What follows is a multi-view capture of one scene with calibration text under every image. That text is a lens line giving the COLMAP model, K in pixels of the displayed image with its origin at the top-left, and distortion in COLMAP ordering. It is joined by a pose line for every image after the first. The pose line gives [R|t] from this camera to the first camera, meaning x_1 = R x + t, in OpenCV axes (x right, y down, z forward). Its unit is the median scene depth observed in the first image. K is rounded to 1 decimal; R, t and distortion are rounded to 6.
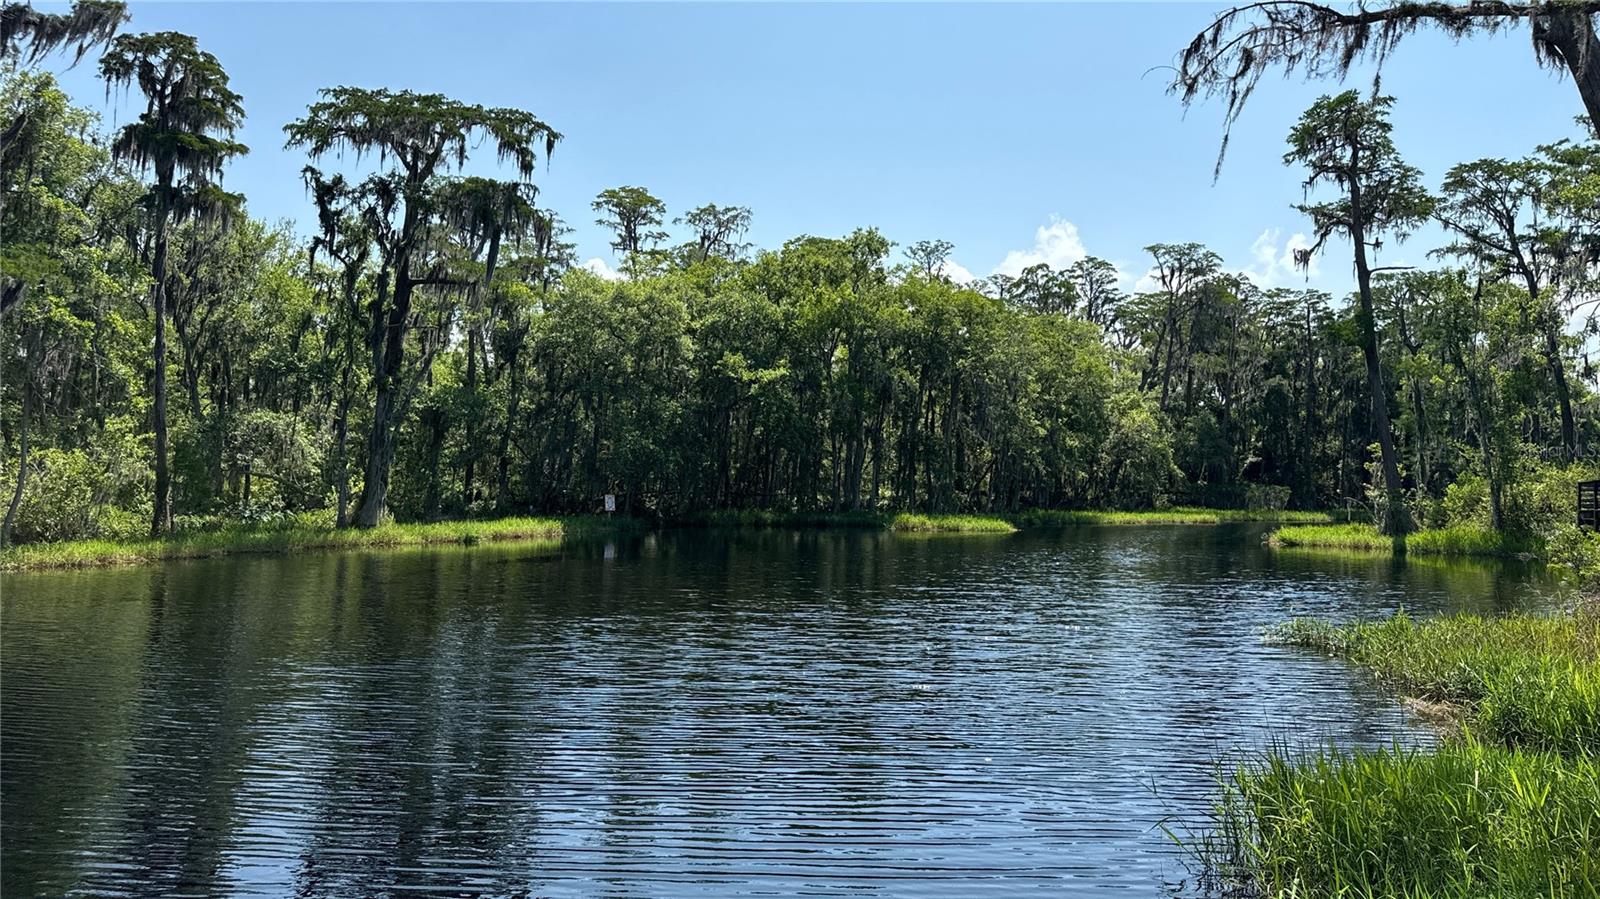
lens RADIAL K [[1124.3, 0, 792.2], [0, 1124.3, 442.6], [0, 0, 1]] dist [0.074131, -0.088909]
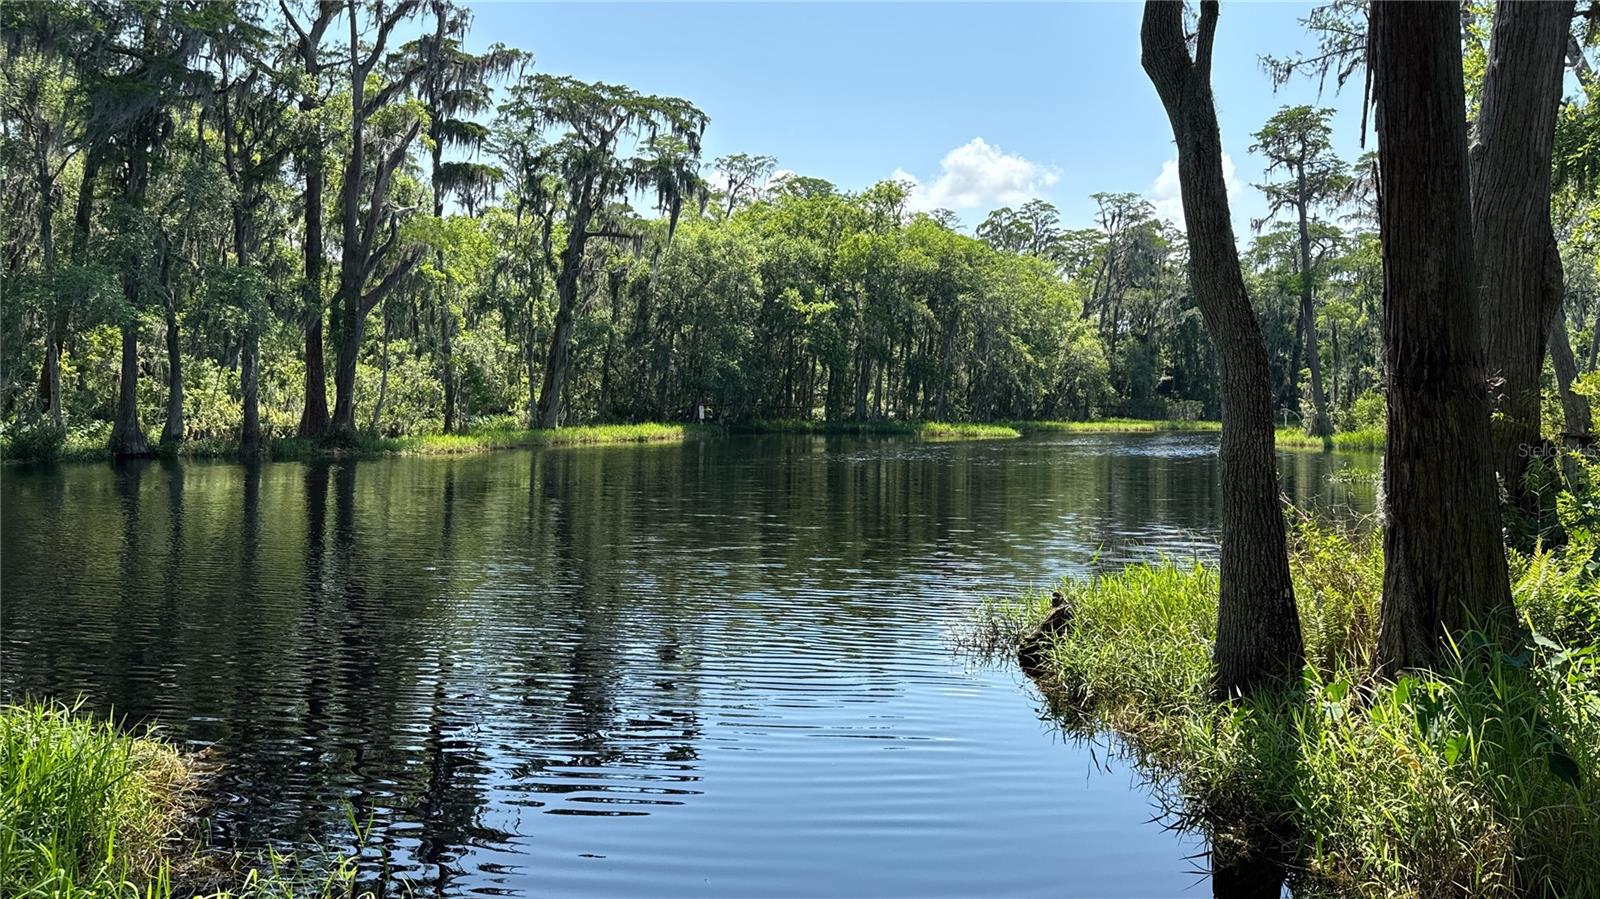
lens RADIAL K [[1124.3, 0, 790.5], [0, 1124.3, 453.4], [0, 0, 1]] dist [0.074131, -0.088909]
pose [[0.993628, -0.001629, 0.112697, -0.174283], [-0.007993, 0.996359, 0.084880, -0.005850], [-0.112425, -0.085240, 0.989997, -0.192042]]
